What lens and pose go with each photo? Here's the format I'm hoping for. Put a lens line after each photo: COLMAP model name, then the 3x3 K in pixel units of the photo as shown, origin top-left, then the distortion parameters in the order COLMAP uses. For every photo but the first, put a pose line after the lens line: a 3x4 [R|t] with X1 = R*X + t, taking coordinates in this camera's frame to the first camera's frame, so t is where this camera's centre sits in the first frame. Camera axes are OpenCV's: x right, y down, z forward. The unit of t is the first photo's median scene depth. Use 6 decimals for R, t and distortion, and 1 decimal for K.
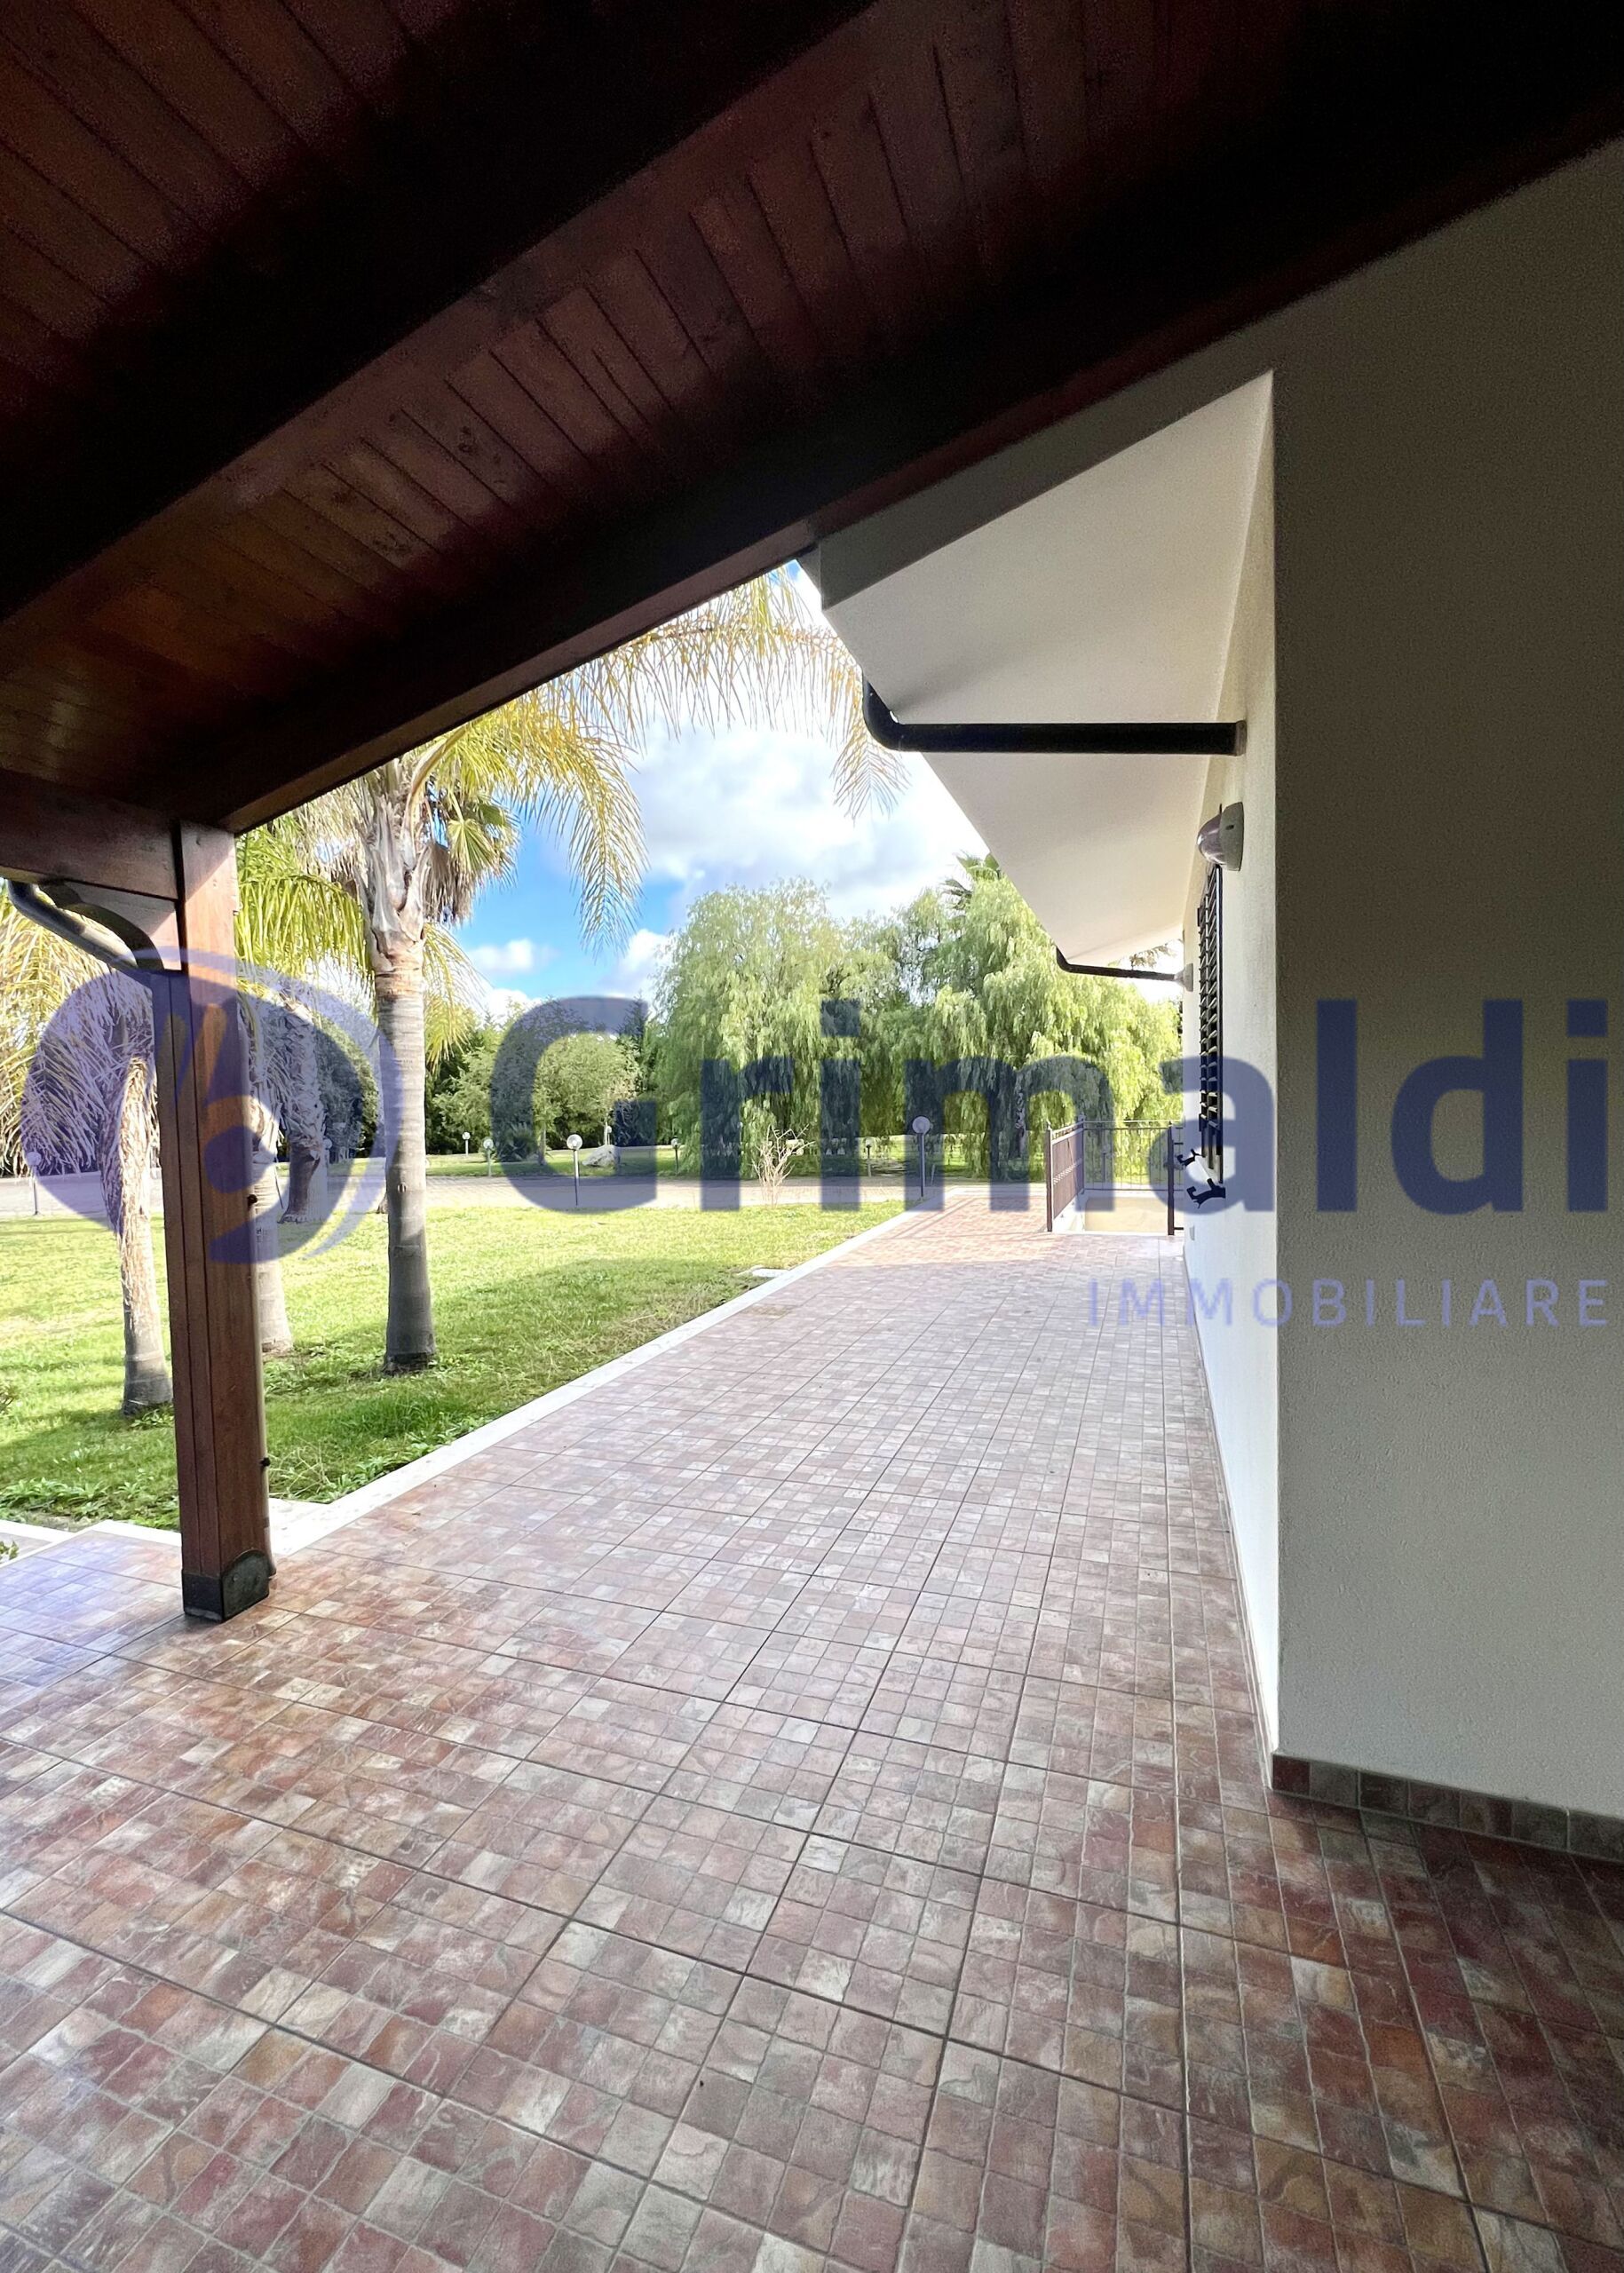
lens RADIAL K [[966.0, 0, 755.6], [0, 966.0, 1147.2], [0, 0, 1]] dist [-0.001679, 0.000232]
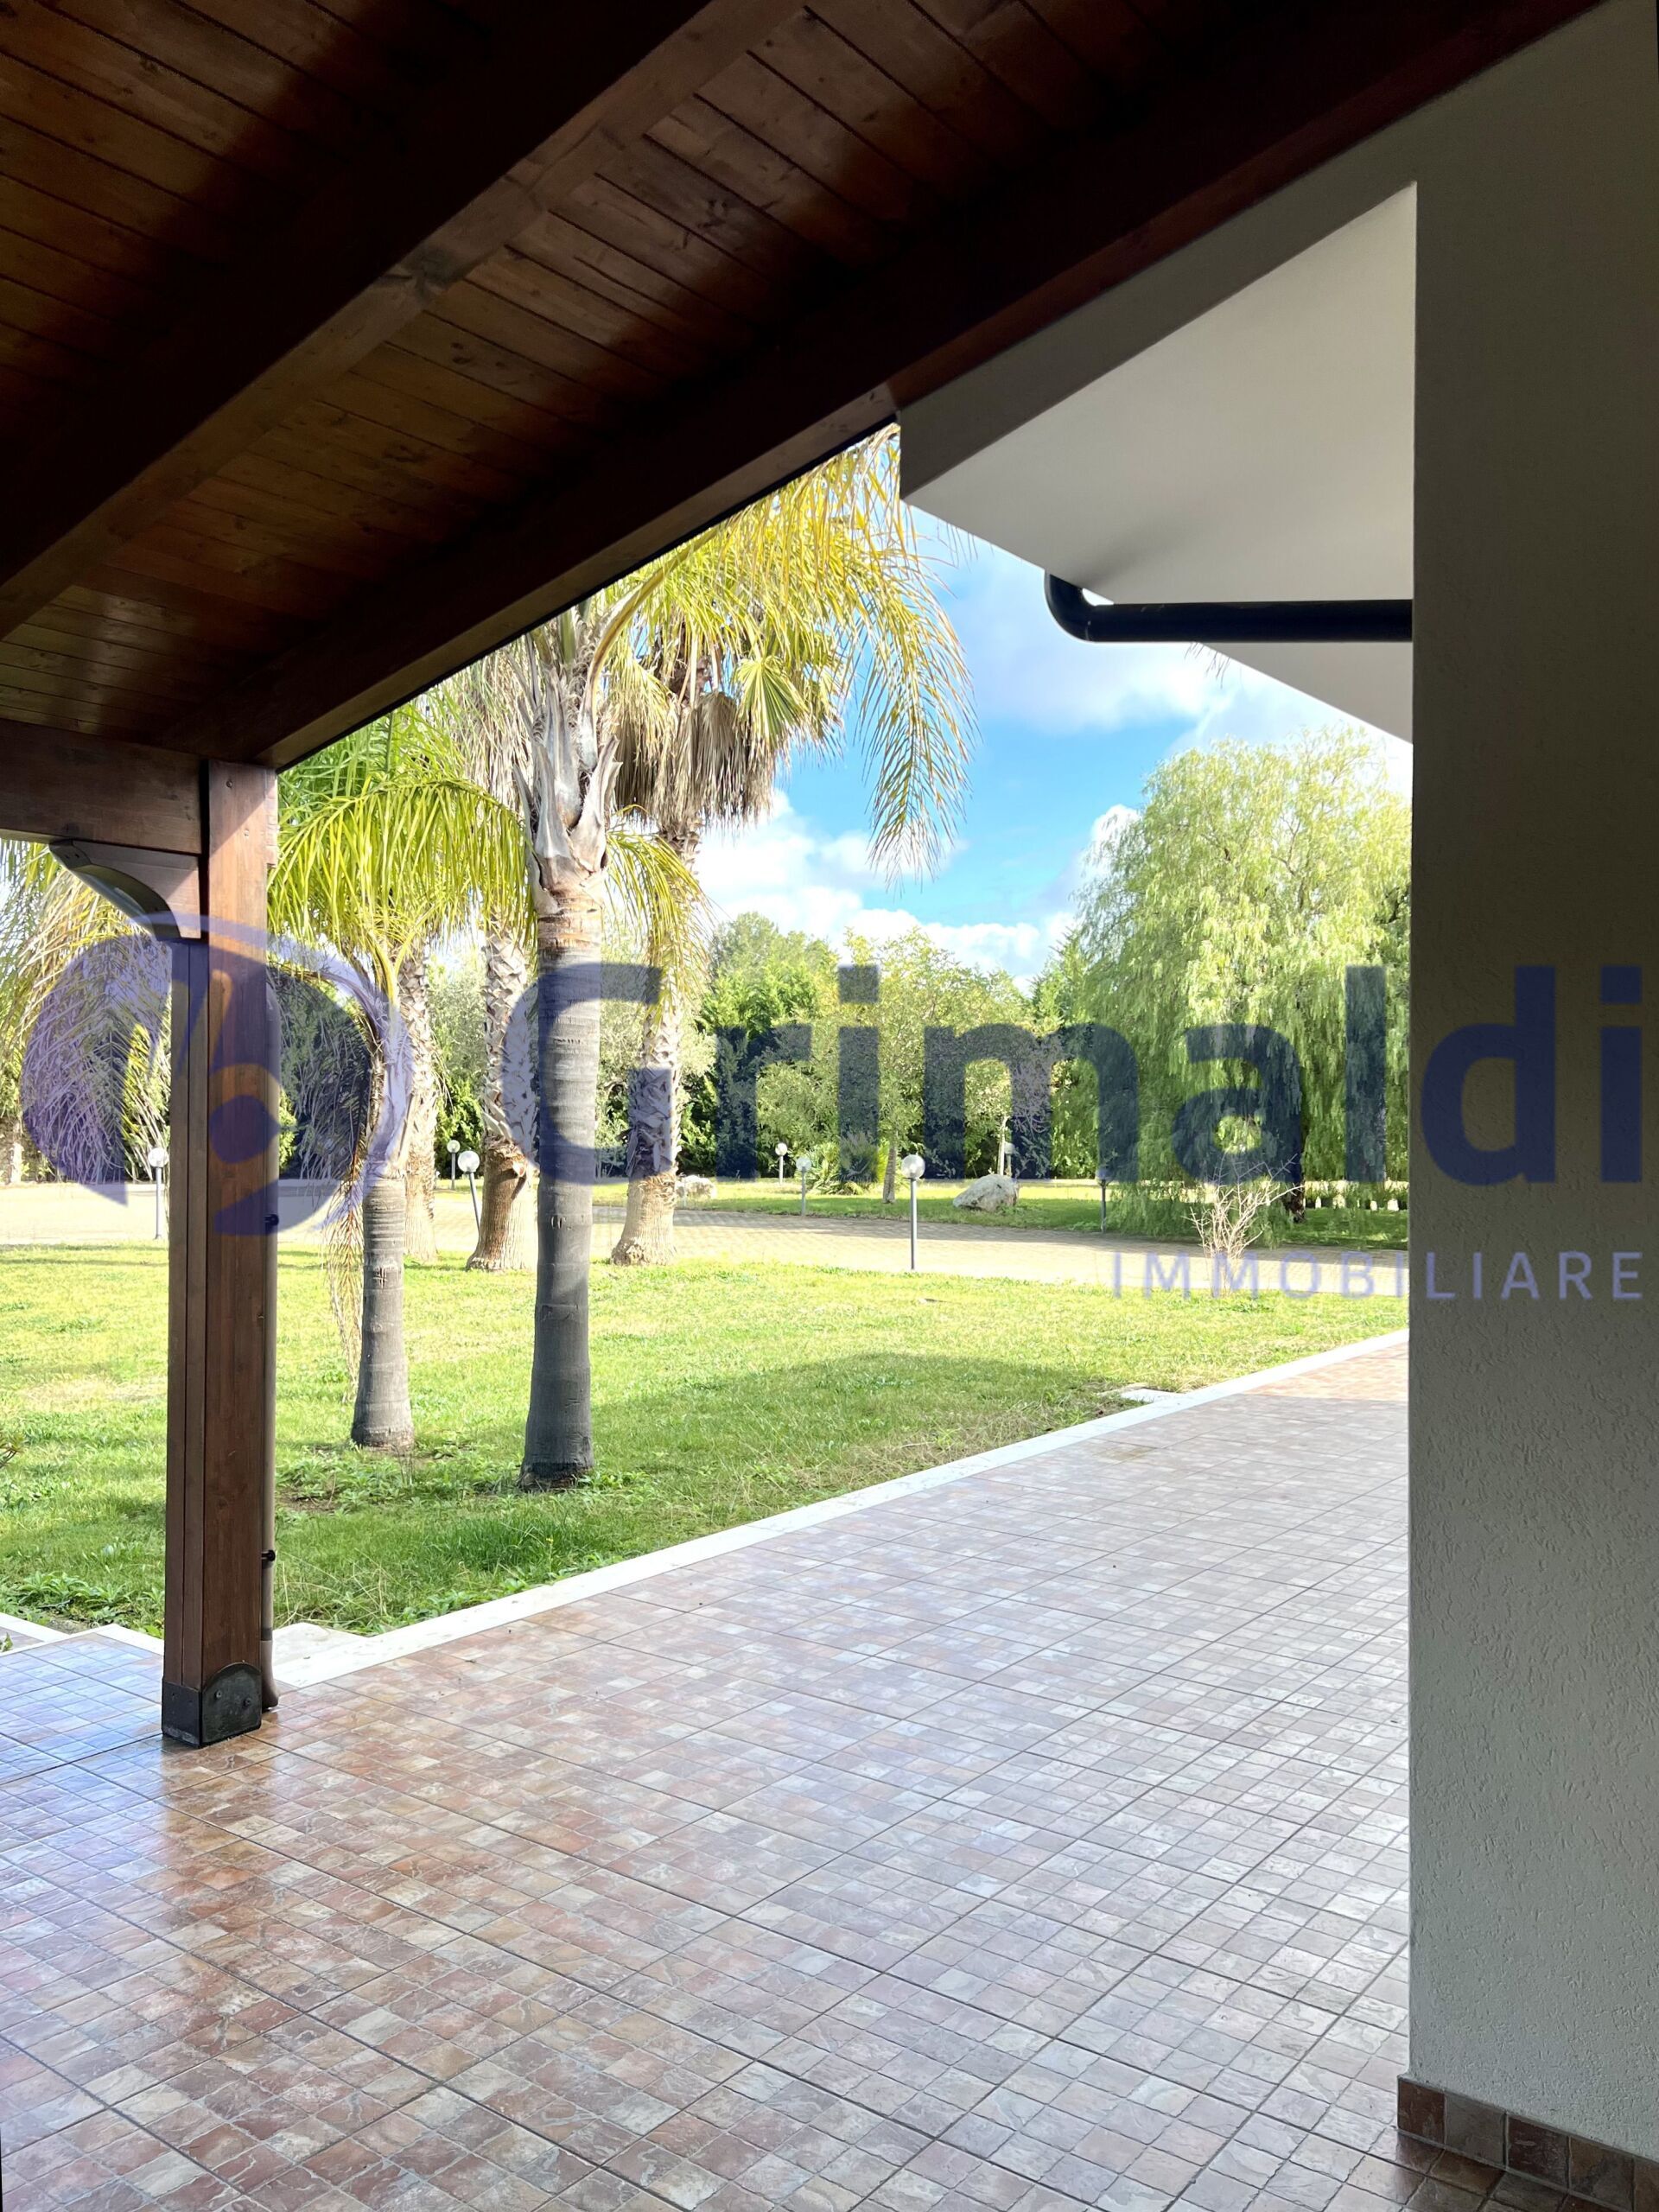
lens RADIAL K [[1651.5, 0, 839.0], [0, 1651.5, 1104.6], [0, 0, 1]] dist [0.046814, -0.047795]
pose [[0.964441, 0.033198, -0.262205, 0.253424], [-0.045150, 0.998192, -0.039686, -0.007502], [0.260413, 0.050114, 0.964196, -0.184503]]
